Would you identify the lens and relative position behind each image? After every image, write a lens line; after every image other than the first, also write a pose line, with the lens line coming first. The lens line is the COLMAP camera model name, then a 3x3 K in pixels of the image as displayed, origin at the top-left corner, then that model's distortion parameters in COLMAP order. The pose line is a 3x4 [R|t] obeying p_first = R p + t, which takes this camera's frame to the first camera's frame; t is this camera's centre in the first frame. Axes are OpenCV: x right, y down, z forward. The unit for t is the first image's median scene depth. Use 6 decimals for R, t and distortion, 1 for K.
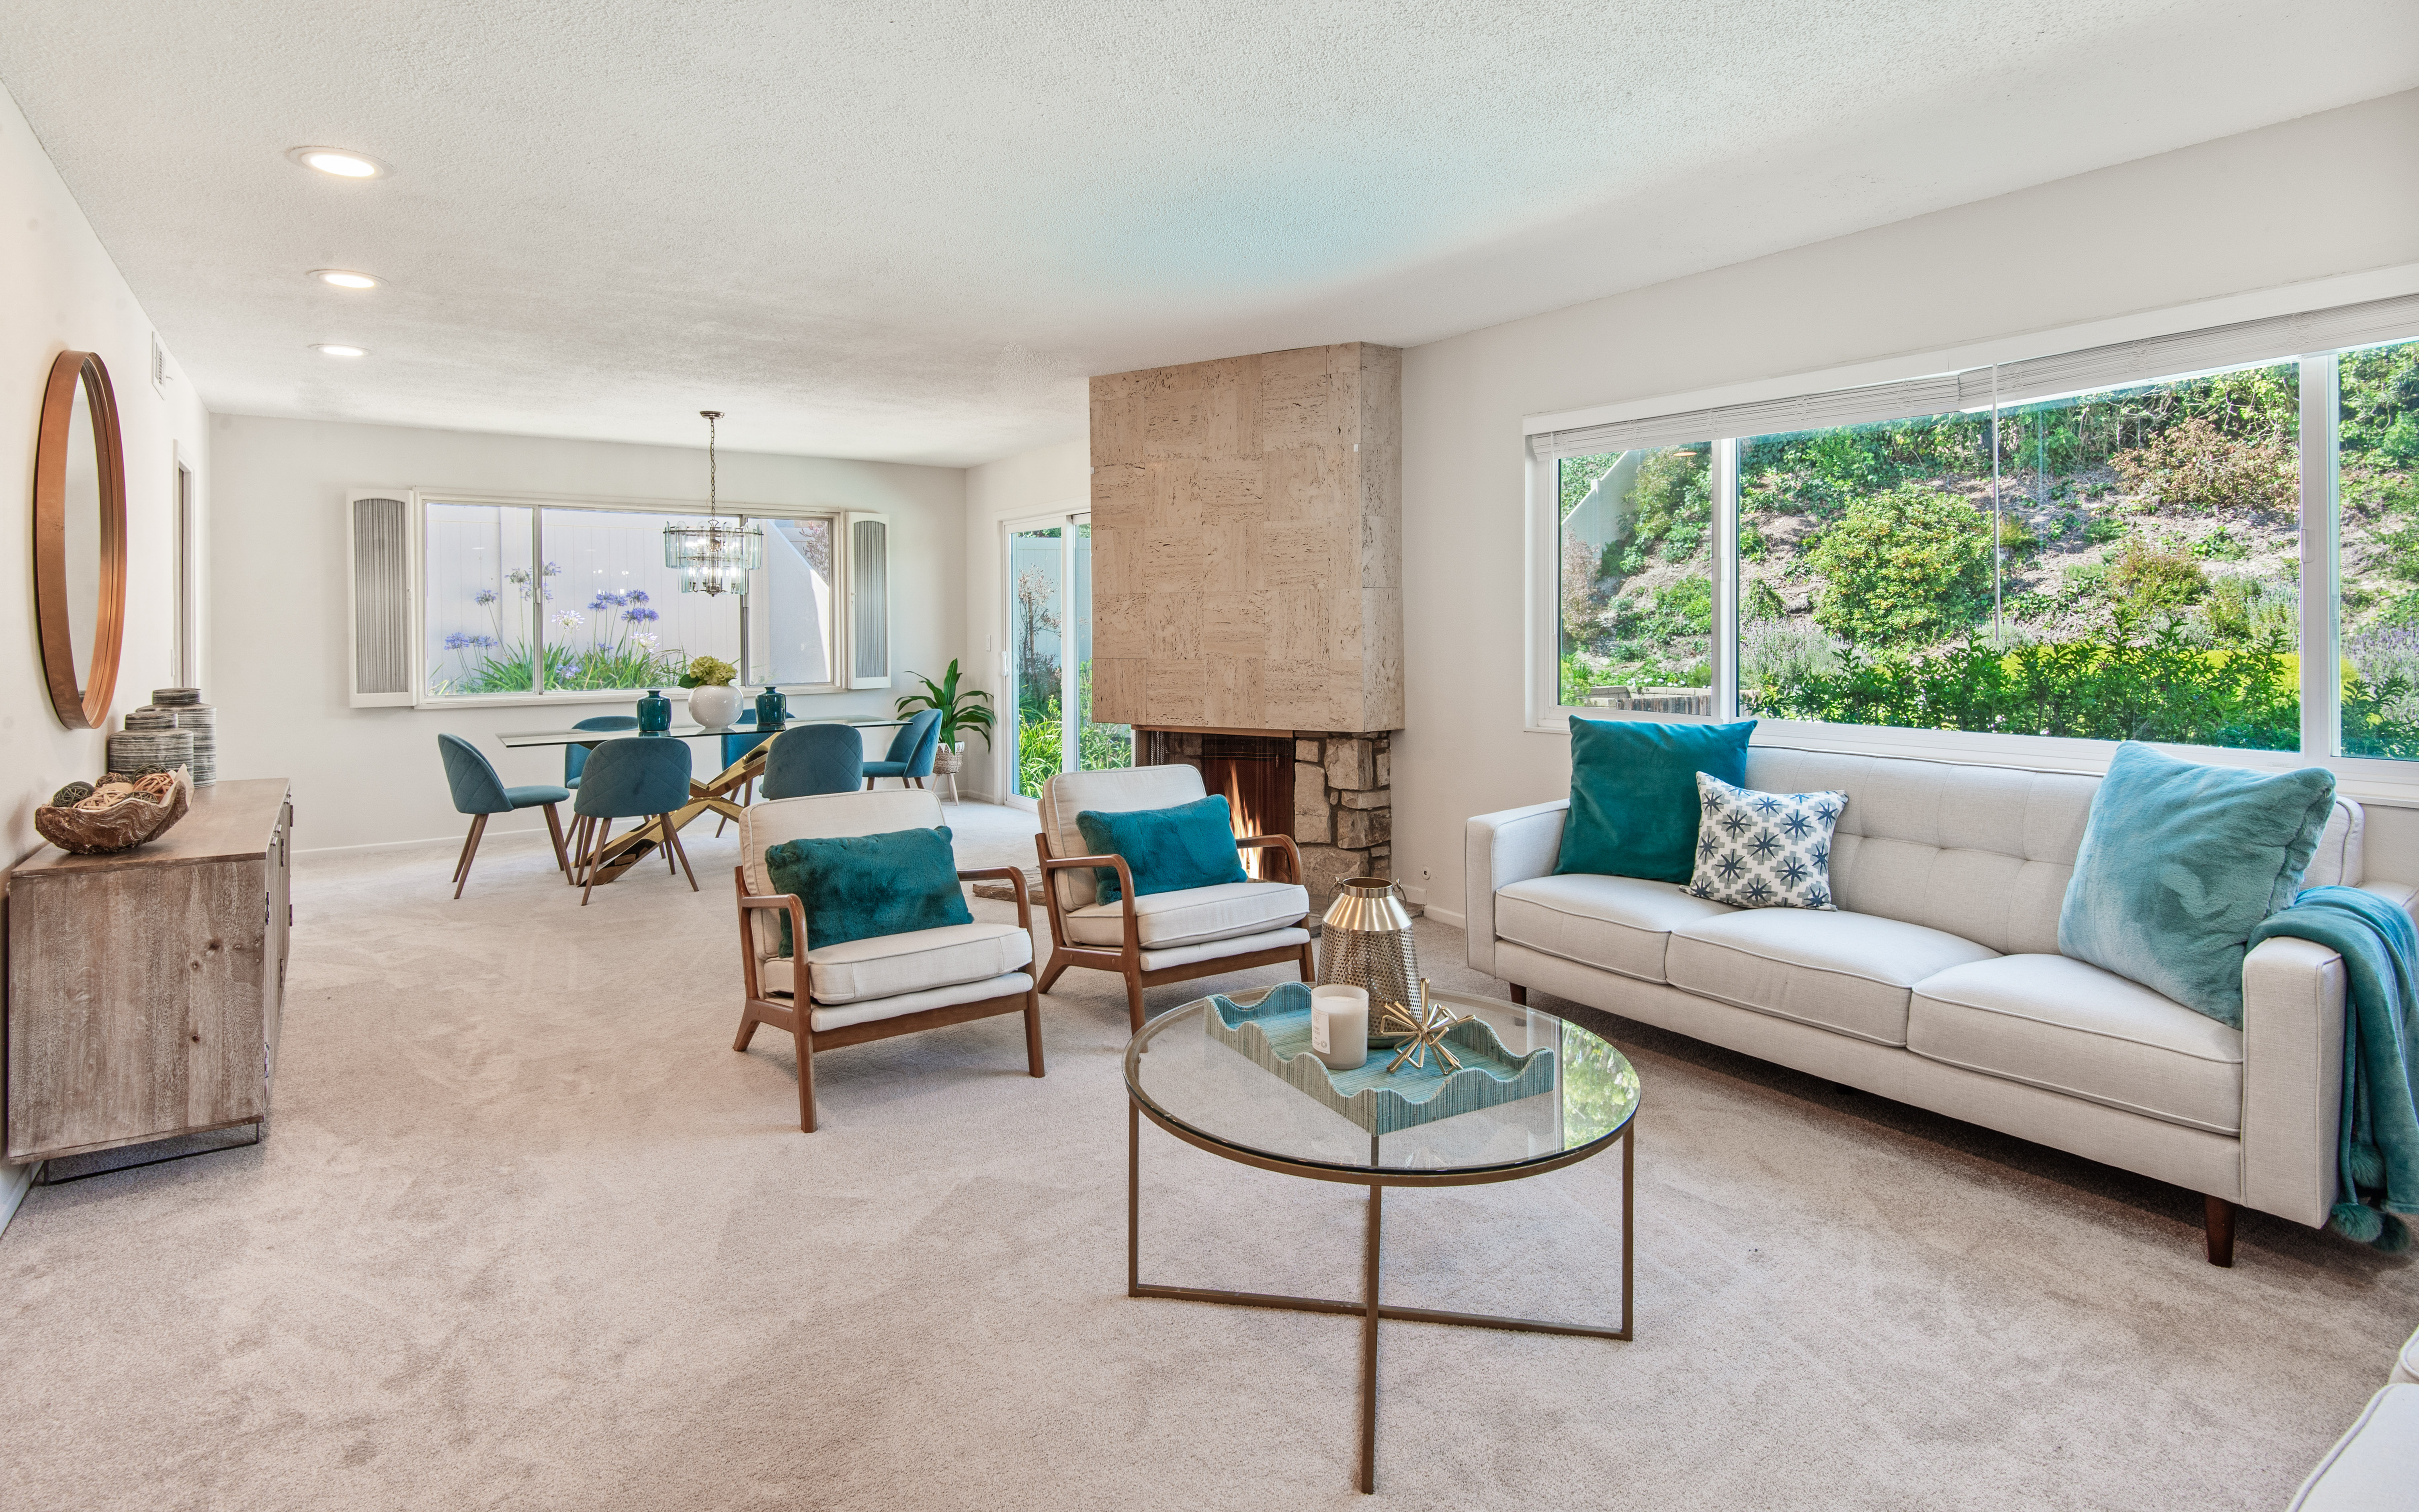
lens RADIAL K [[1208.2, 0, 1204.2], [0, 1208.2, 634.4], [0, 0, 1]] dist [0.030872, -0.028347]
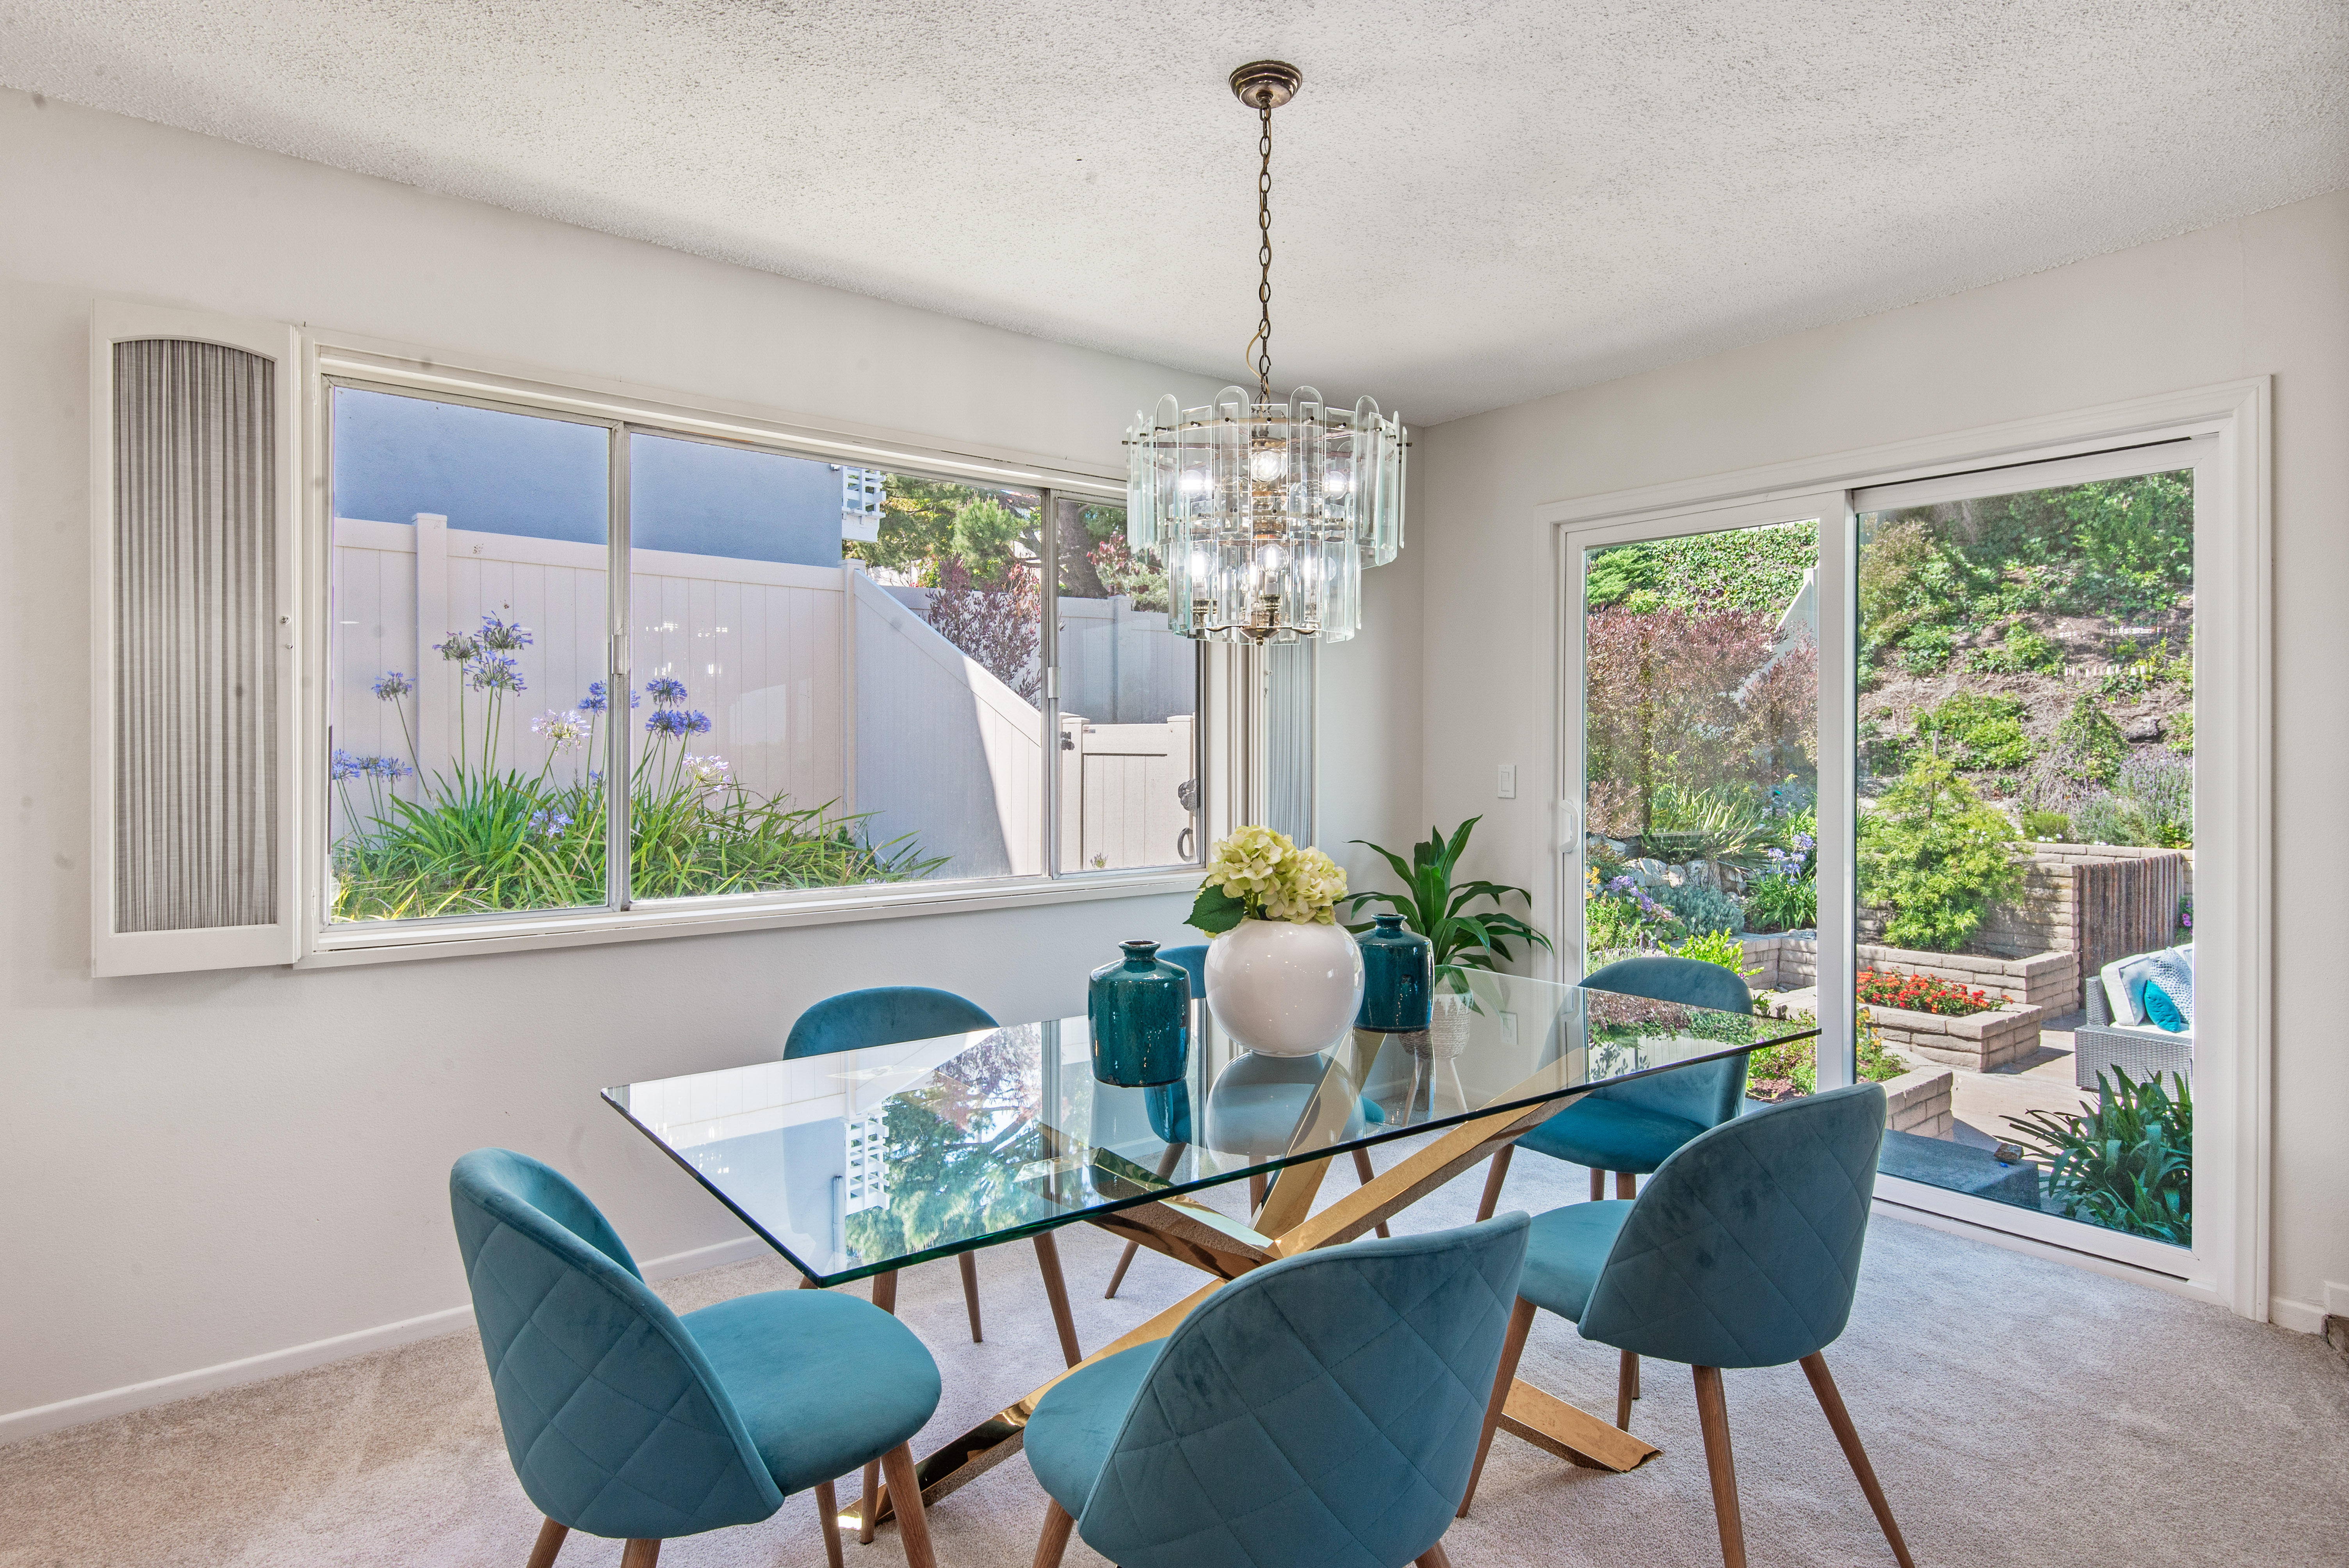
lens RADIAL K [[1257.7, 0, 1149.9], [0, 1257.7, 744.1], [0, 0, 1]] dist [0.020206, -0.000895]
pose [[0.998496, 0.009541, 0.053993, -0.565920], [-0.008782, 0.999860, -0.014260, 0.001190], [-0.054122, 0.013764, 0.998439, 0.833591]]
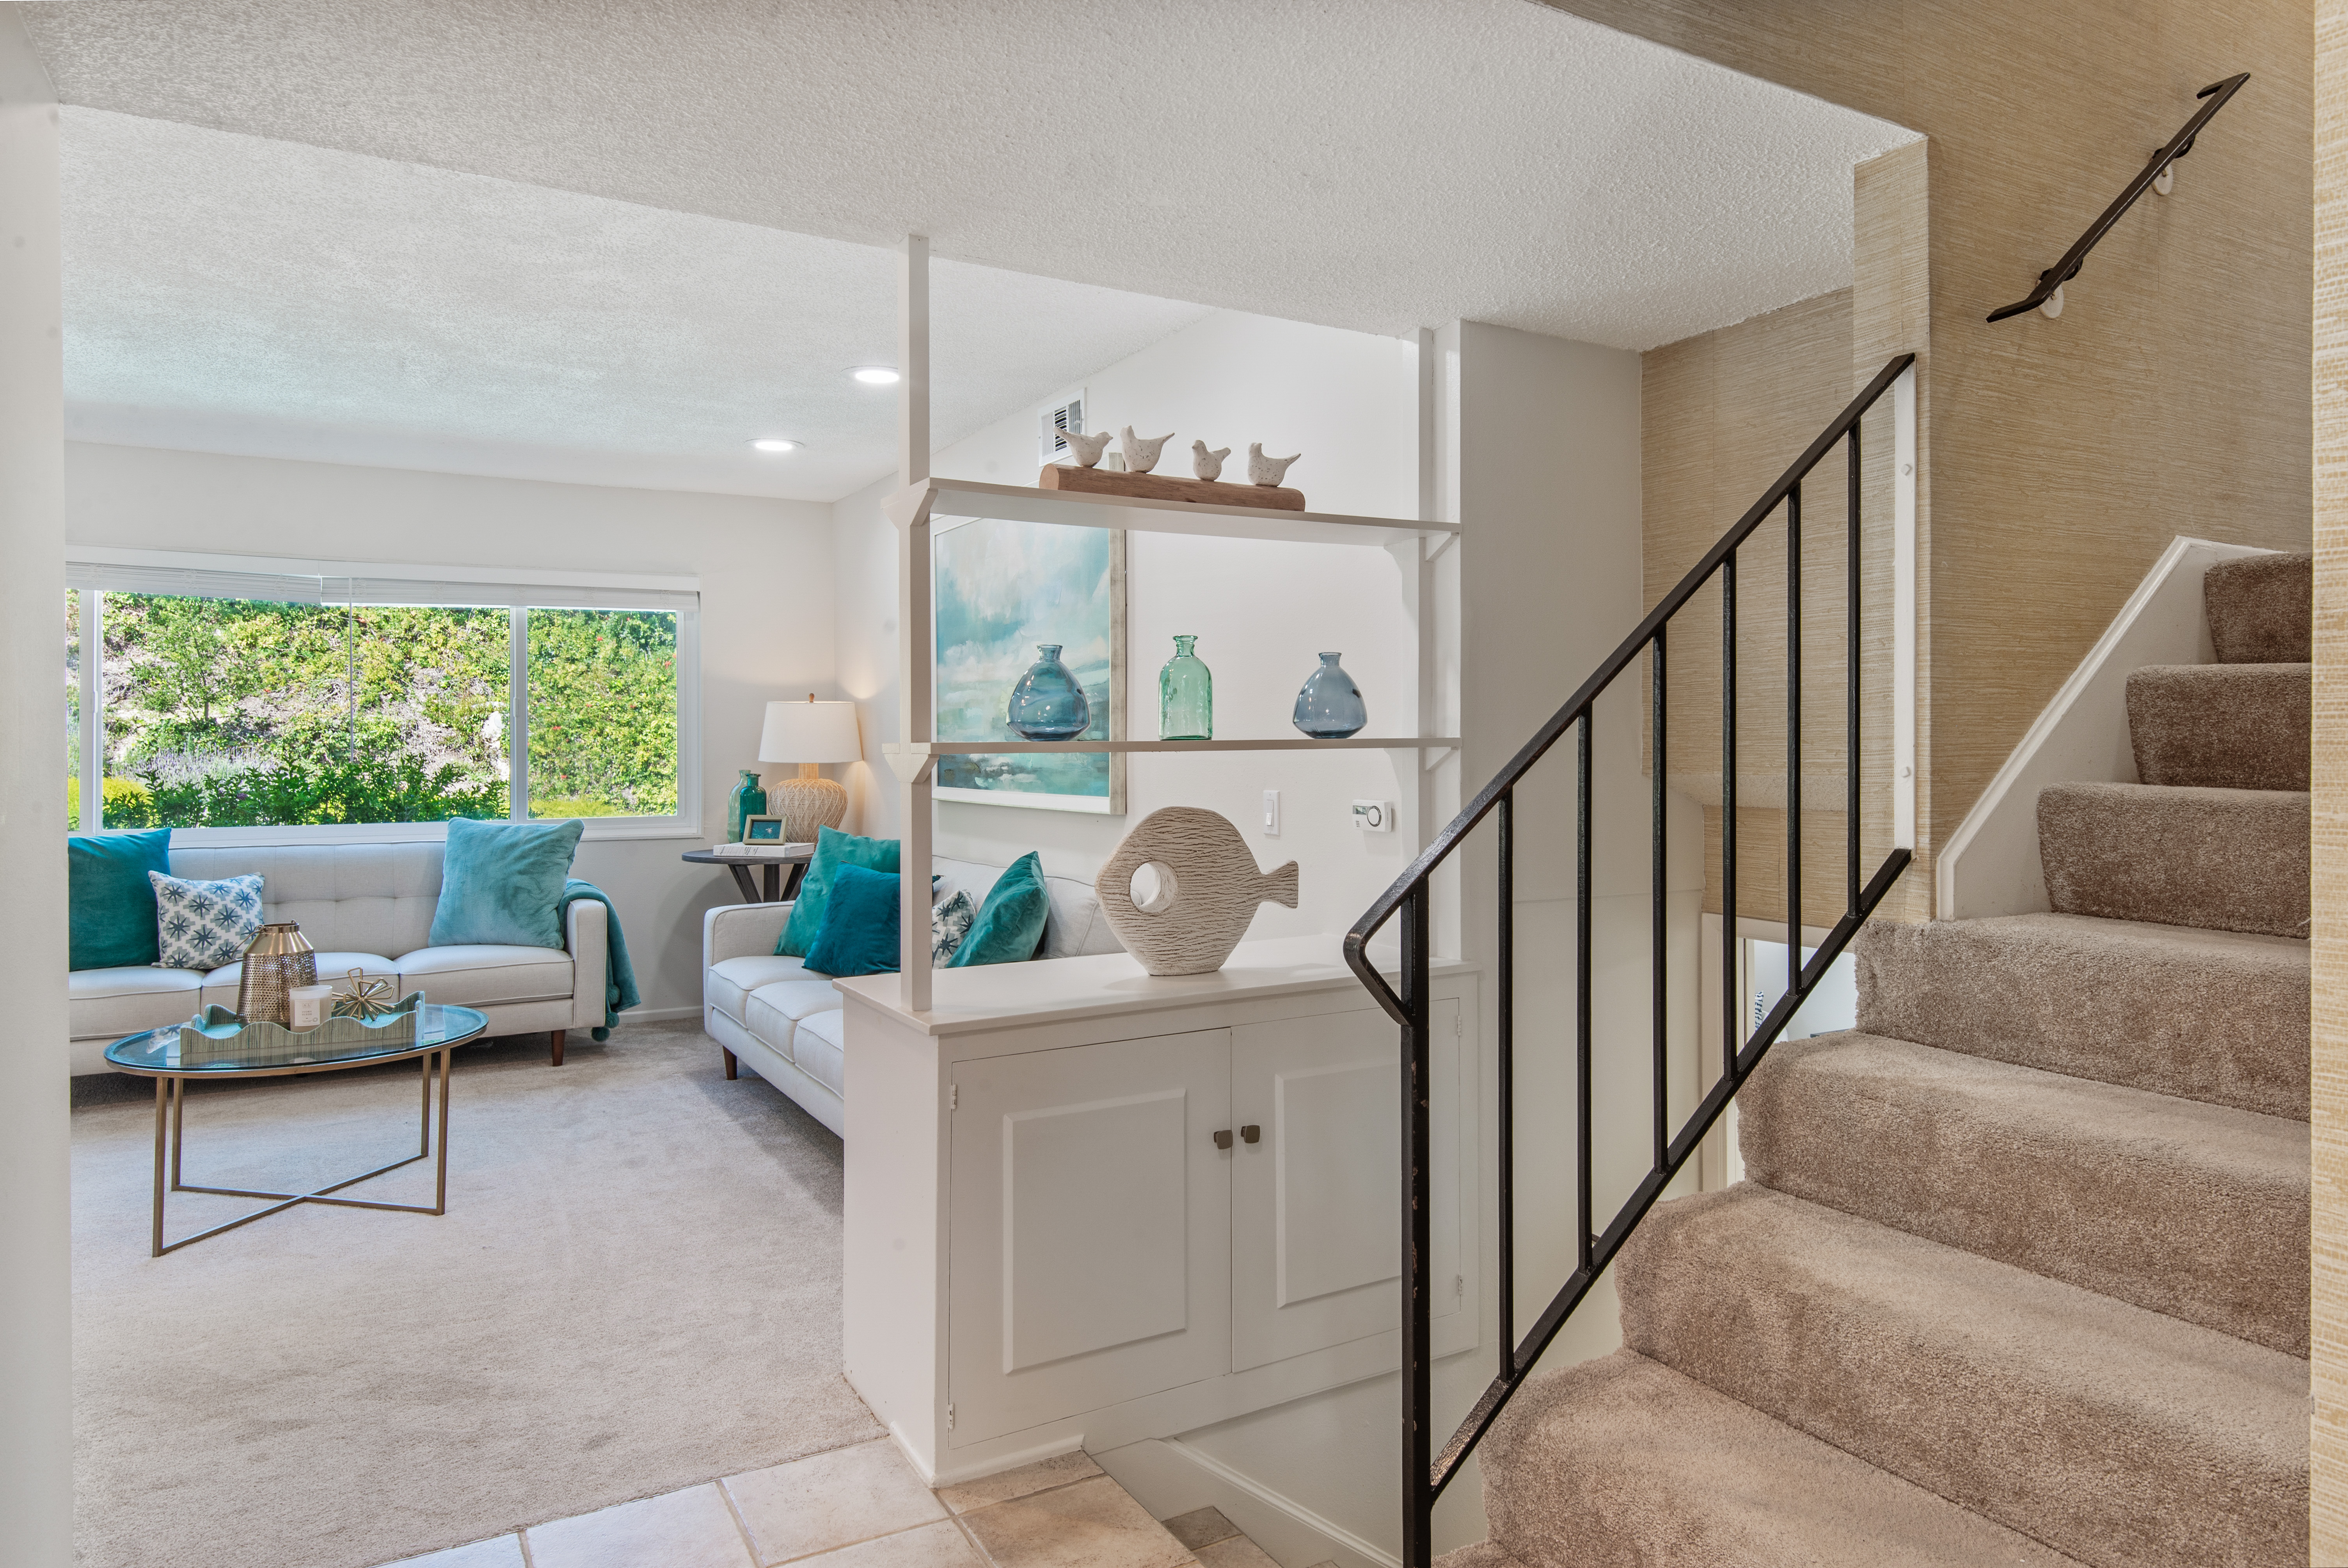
lens RADIAL K [[1442.5, 0, 1170.6], [0, 1442.5, 744.0], [0, 0, 1]] dist [0.002646, -0.001025]
pose [[0.086944, 0.004153, 0.996205, -0.658159], [0.008628, 0.999951, -0.004922, 0.001084], [-0.996176, 0.009023, 0.086904, -0.103719]]
